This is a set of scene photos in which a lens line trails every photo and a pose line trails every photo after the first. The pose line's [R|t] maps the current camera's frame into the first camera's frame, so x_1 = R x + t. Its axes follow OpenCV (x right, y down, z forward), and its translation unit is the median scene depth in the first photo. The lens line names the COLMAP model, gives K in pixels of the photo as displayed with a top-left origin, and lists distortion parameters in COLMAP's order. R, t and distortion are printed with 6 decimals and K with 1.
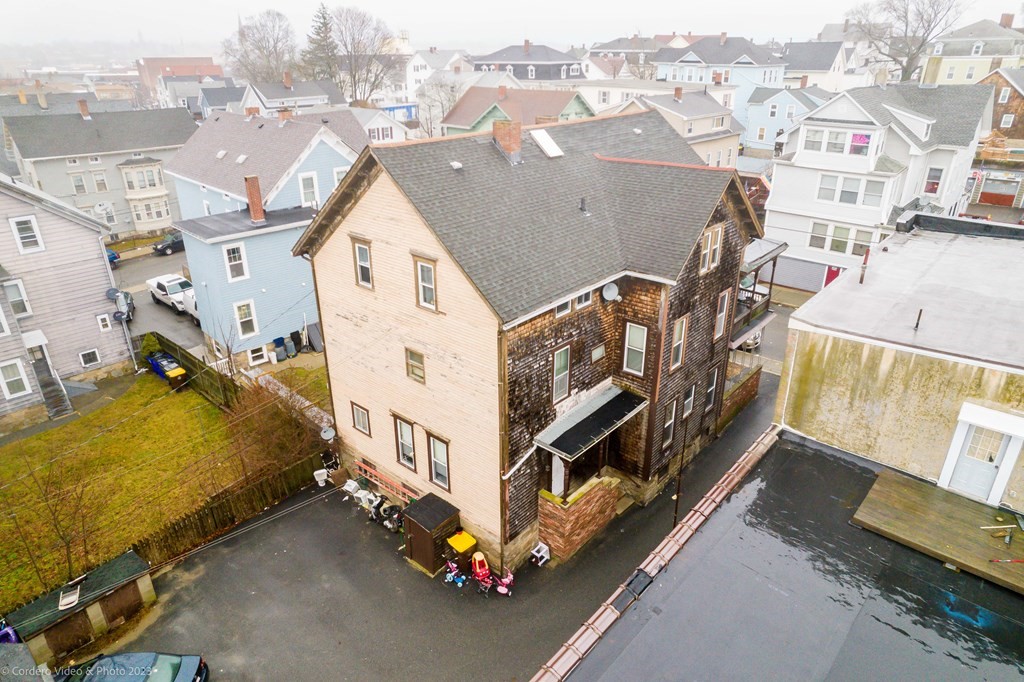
lens RADIAL K [[658.4, 0, 514.5], [0, 658.4, 342.8], [0, 0, 1]] dist [-0.083014, 0.079171]
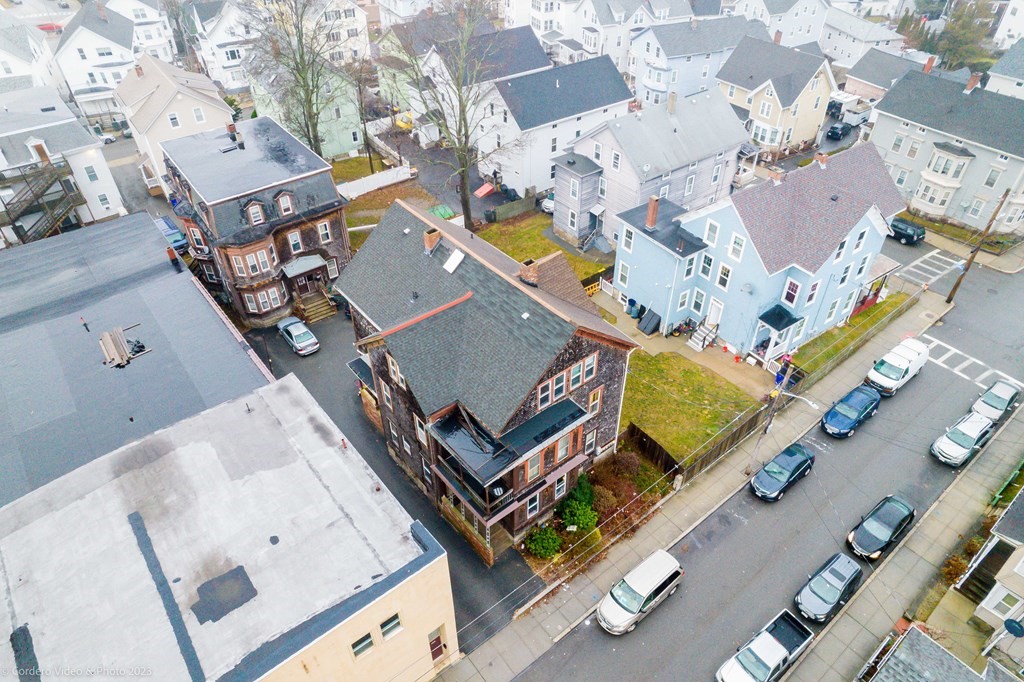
lens RADIAL K [[658.4, 0, 514.5], [0, 658.4, 342.8], [0, 0, 1]] dist [-0.083014, 0.079171]
pose [[-0.169837, 0.639739, -0.749592, 0.837177], [-0.403727, 0.648713, 0.645117, -0.791045], [0.898977, 0.412196, 0.148105, 0.624366]]
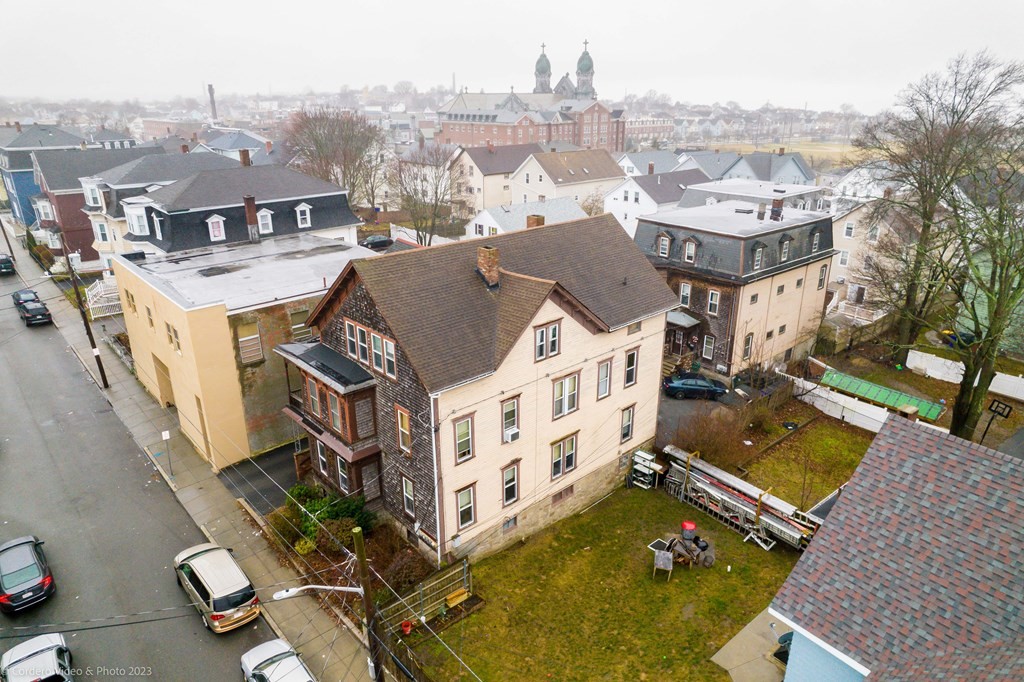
lens RADIAL K [[658.4, 0, 514.5], [0, 658.4, 342.8], [0, 0, 1]] dist [-0.083014, 0.079171]
pose [[-0.993566, -0.038271, 0.106594, -0.083152], [0.049236, 0.701629, 0.710840, -0.734033], [-0.101994, 0.711514, -0.695230, 1.362809]]
